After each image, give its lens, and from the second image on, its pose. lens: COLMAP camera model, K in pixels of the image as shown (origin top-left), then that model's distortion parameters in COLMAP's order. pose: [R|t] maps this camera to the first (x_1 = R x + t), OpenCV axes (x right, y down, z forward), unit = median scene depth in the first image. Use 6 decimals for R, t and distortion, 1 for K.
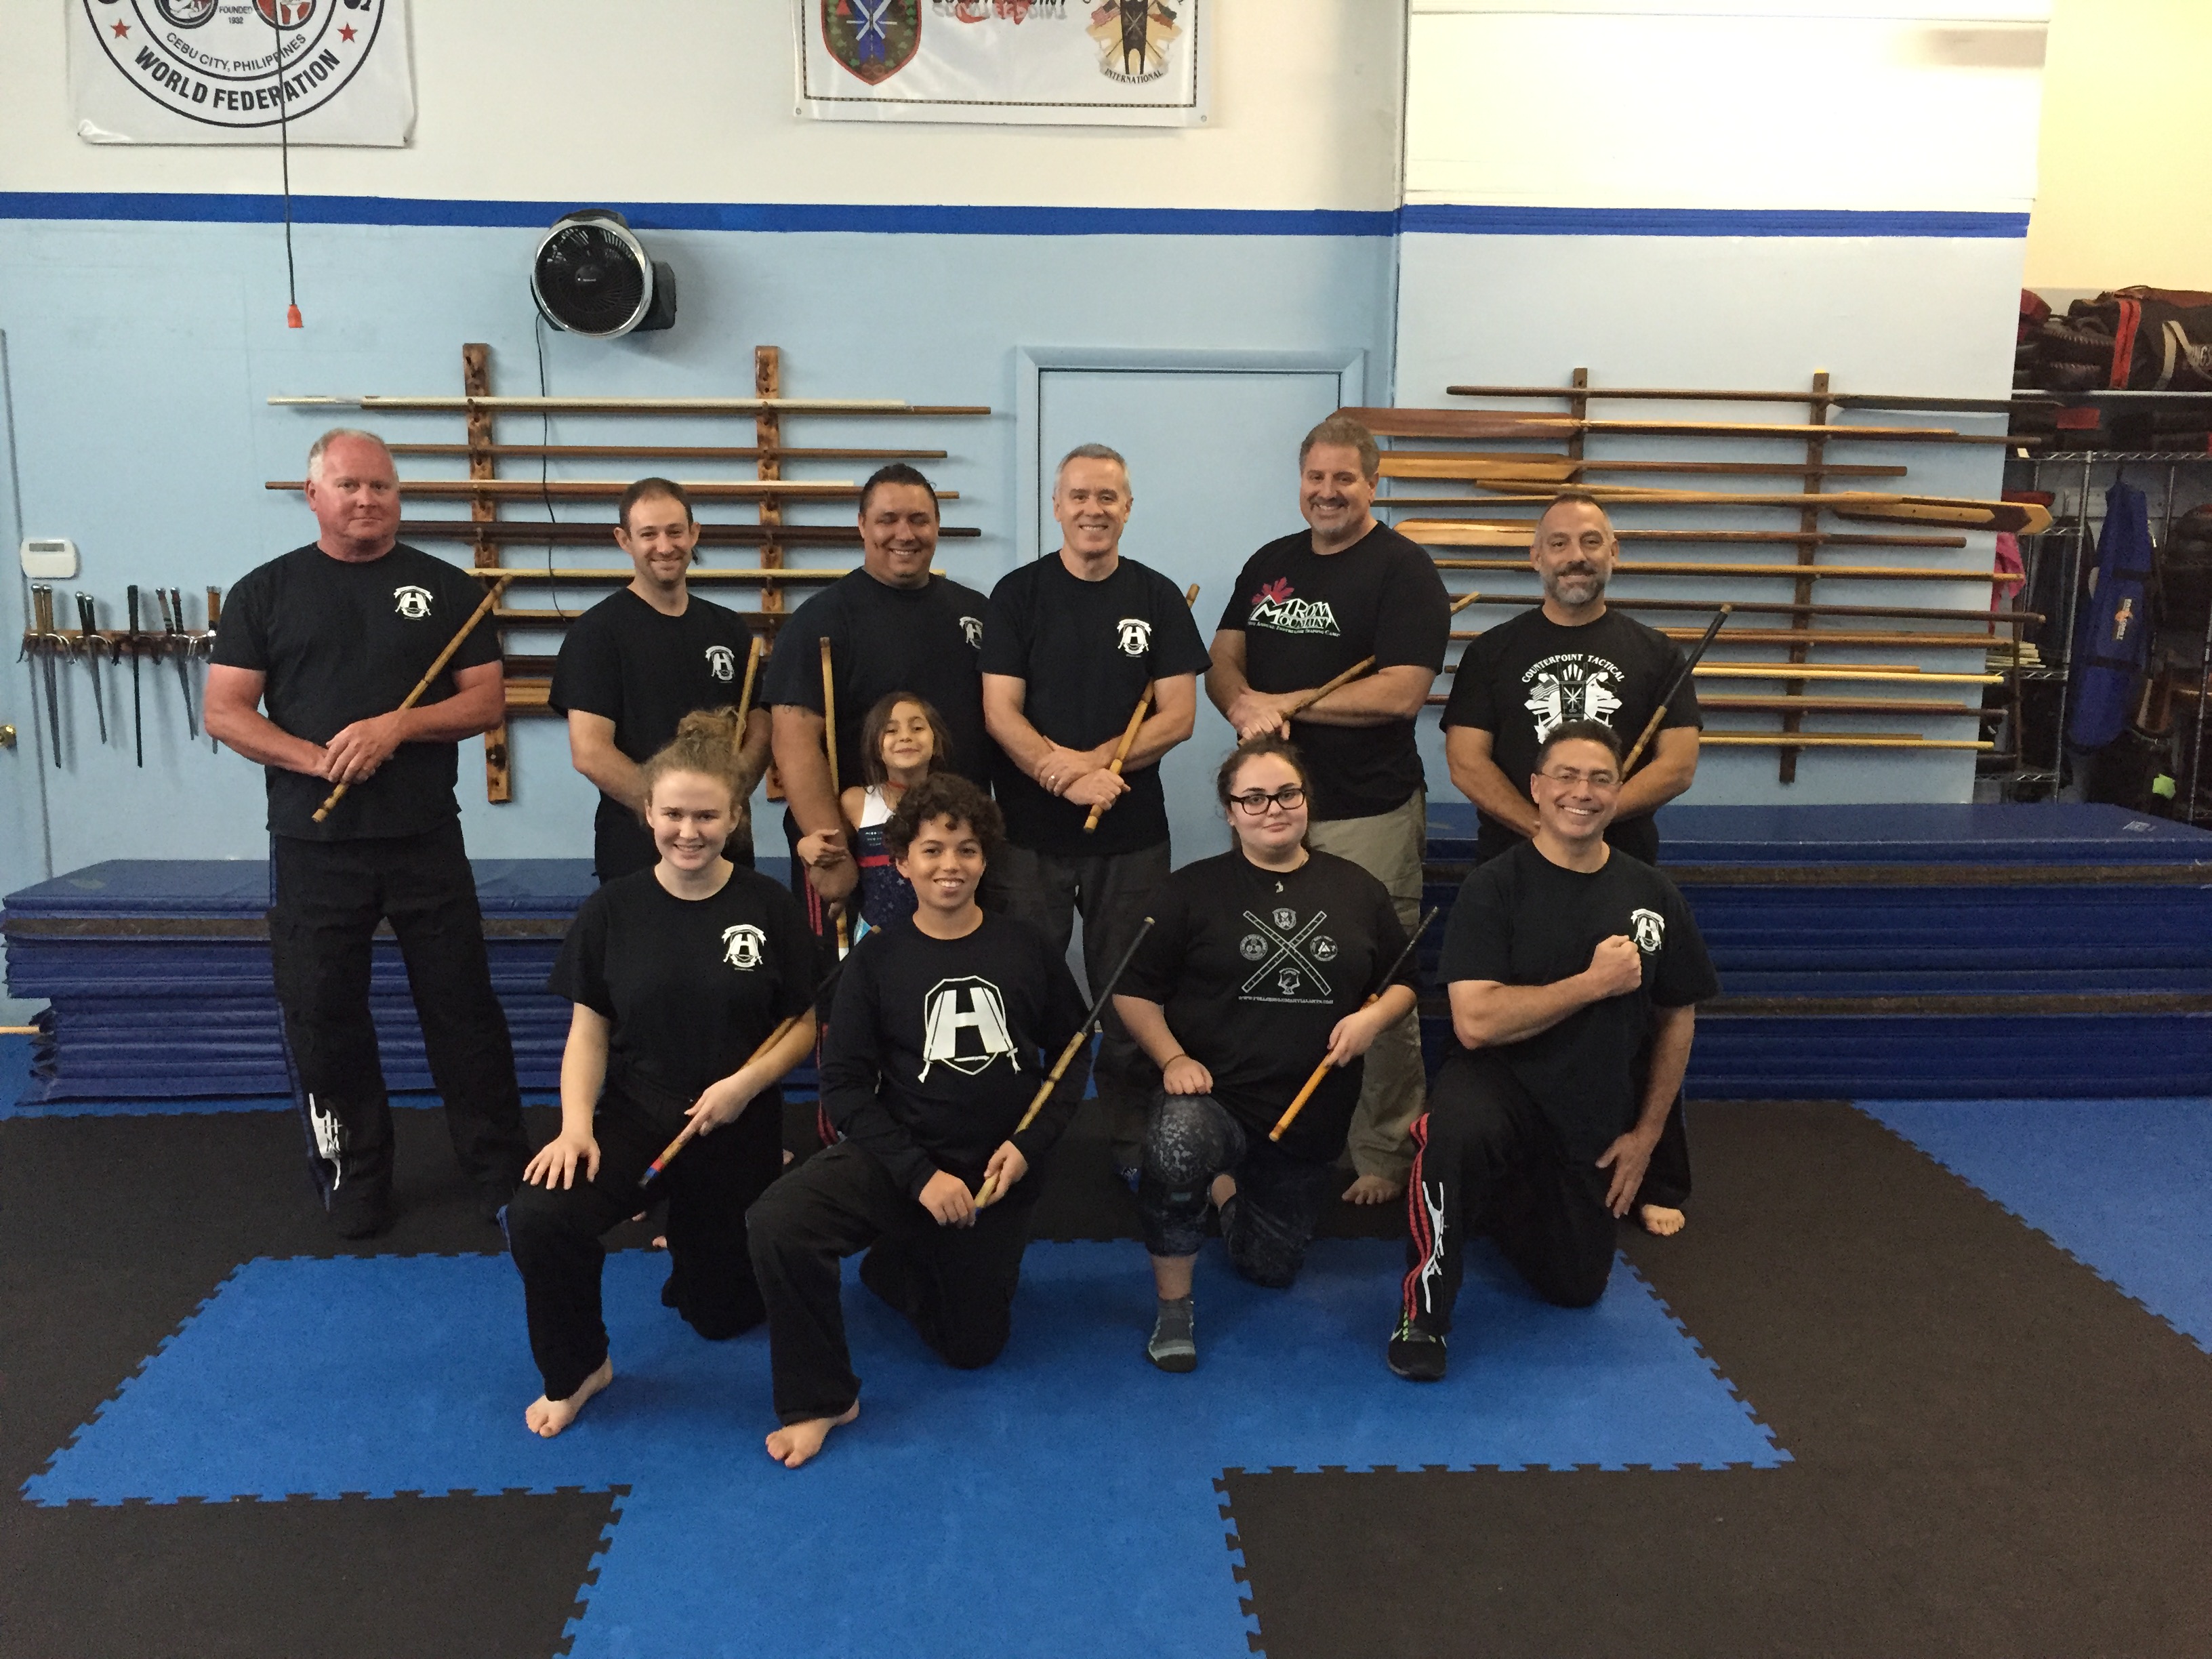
lens RADIAL K [[1835.0, 0, 1112.8], [0, 1835.0, 837.1], [0, 0, 1]] dist [0.039902, -0.059614]
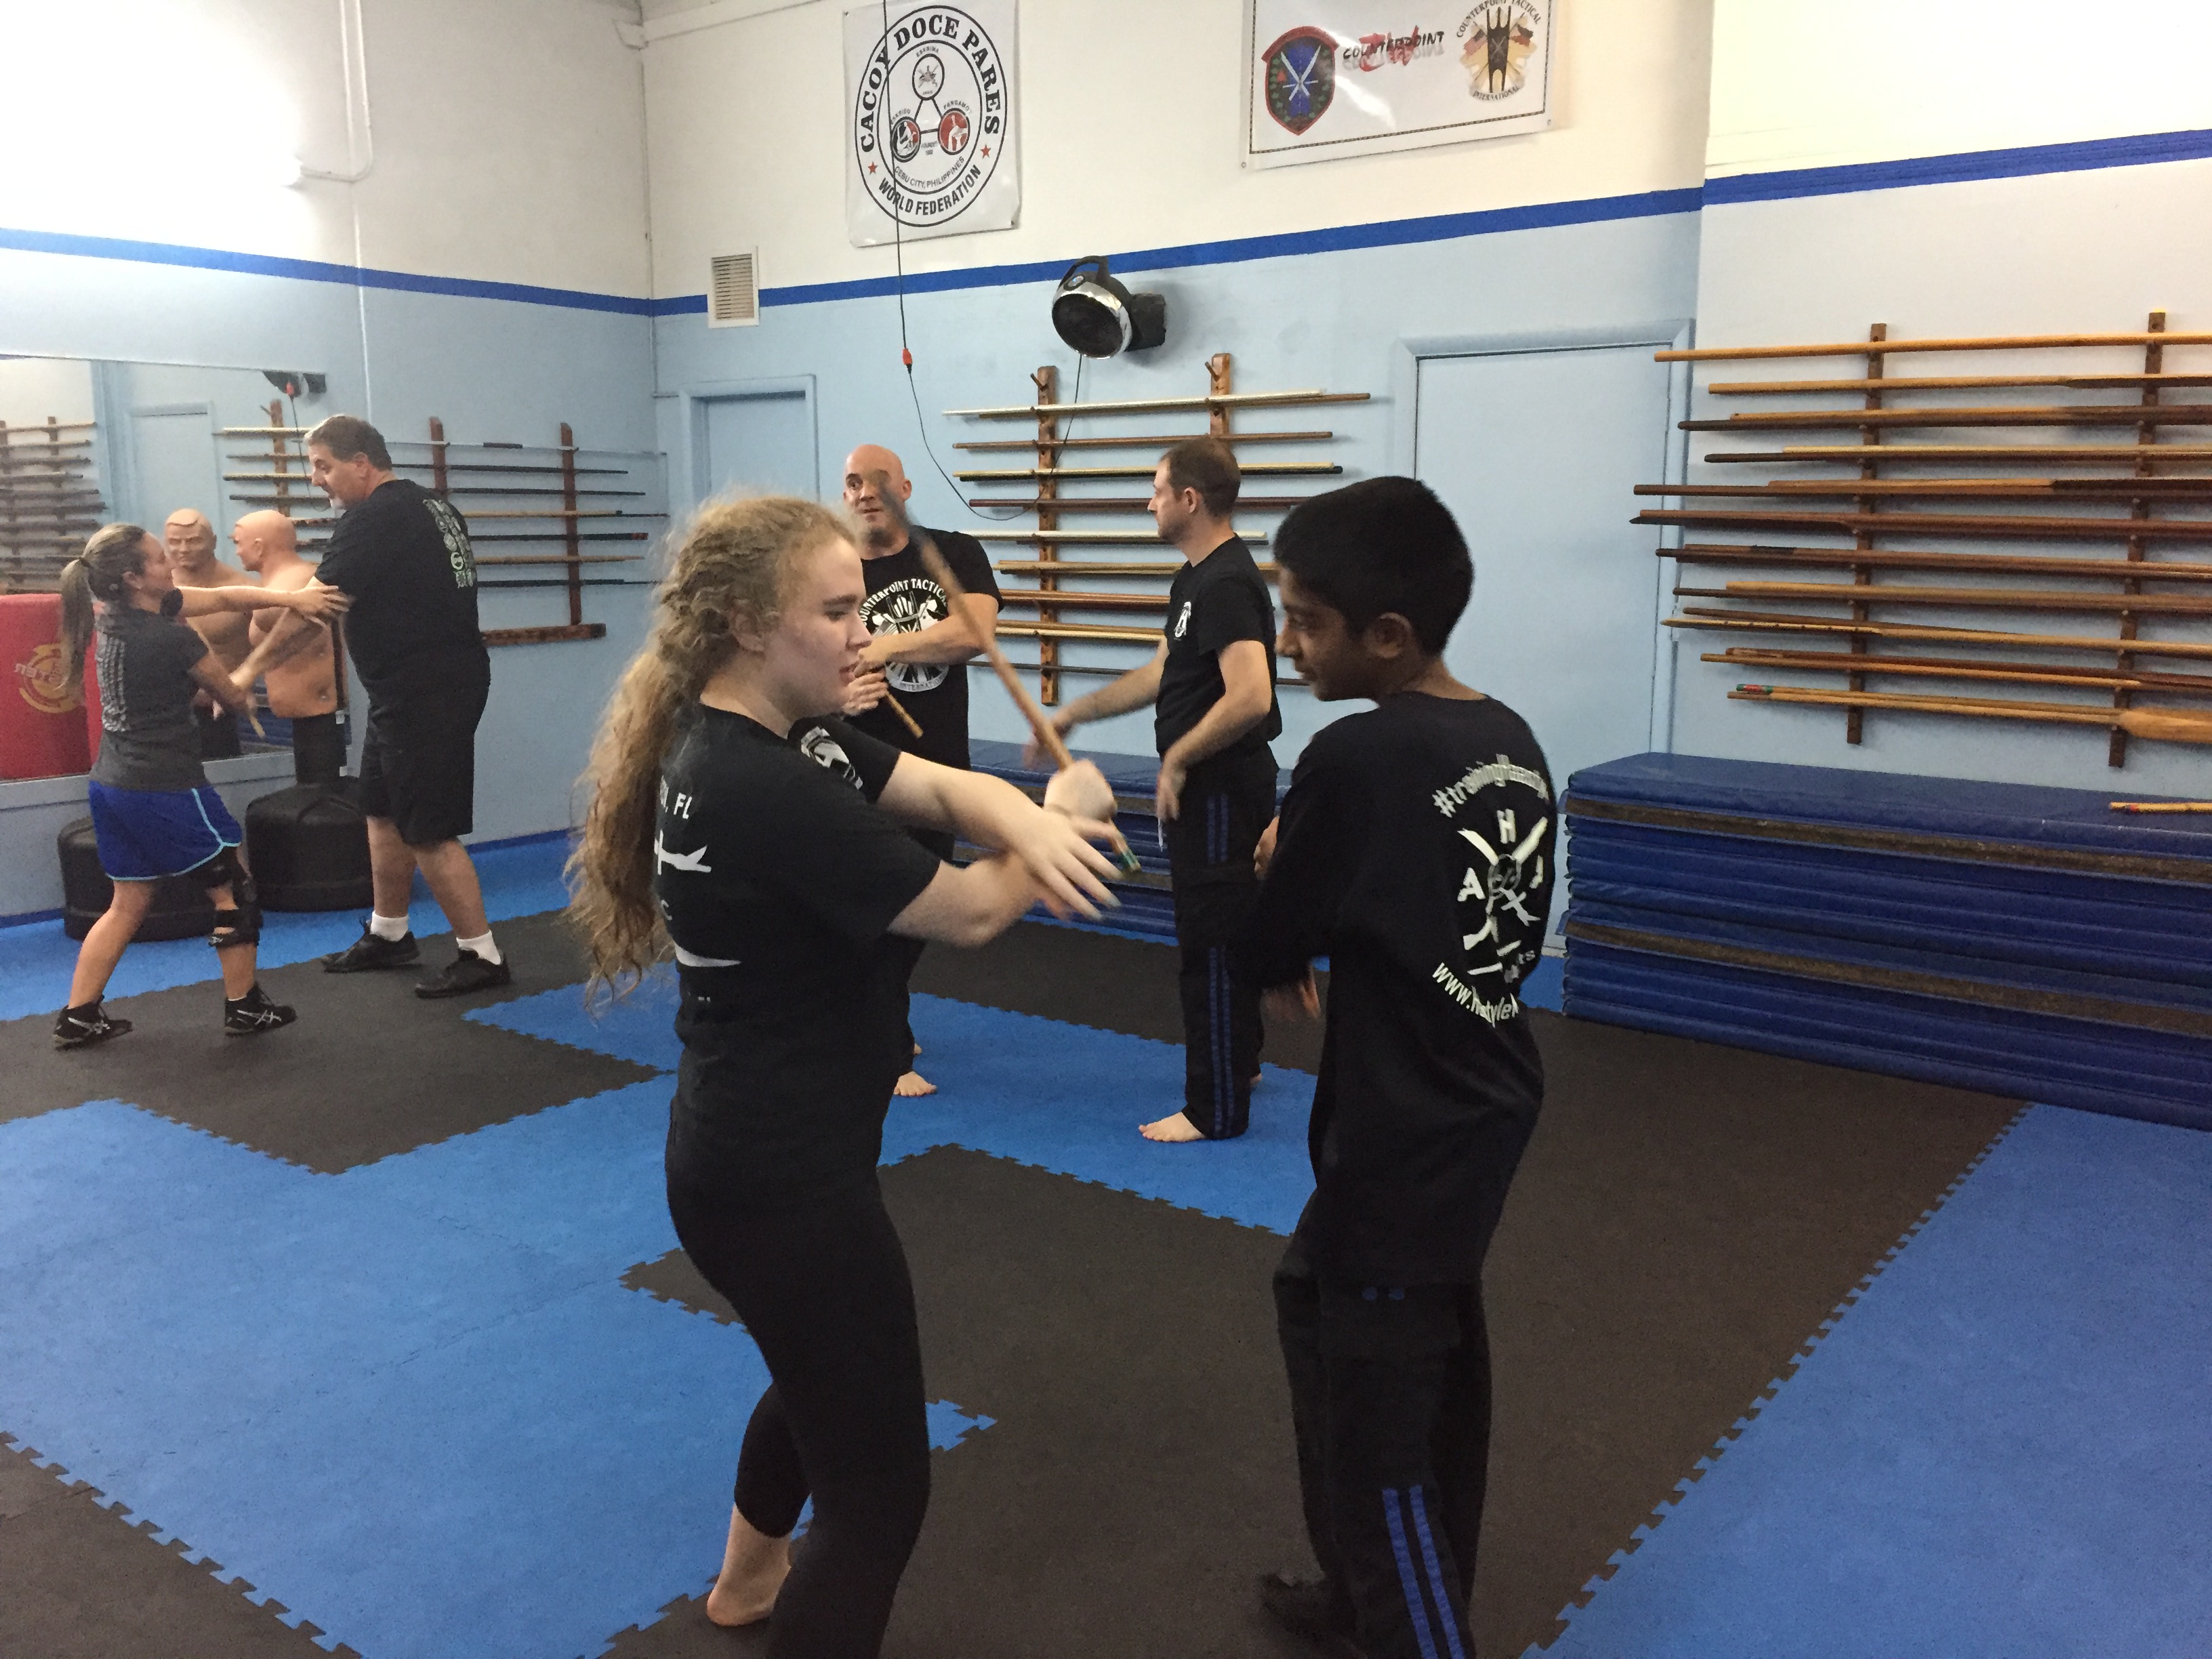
lens RADIAL K [[1835.0, 0, 1101.4], [0, 1835.0, 812.9], [0, 0, 1]] dist [0.039902, -0.059614]
pose [[0.768099, 0.094872, -0.633264, 0.586355], [-0.094032, 0.994954, 0.035005, 0.009589], [0.633390, 0.032659, 0.773144, -0.014515]]
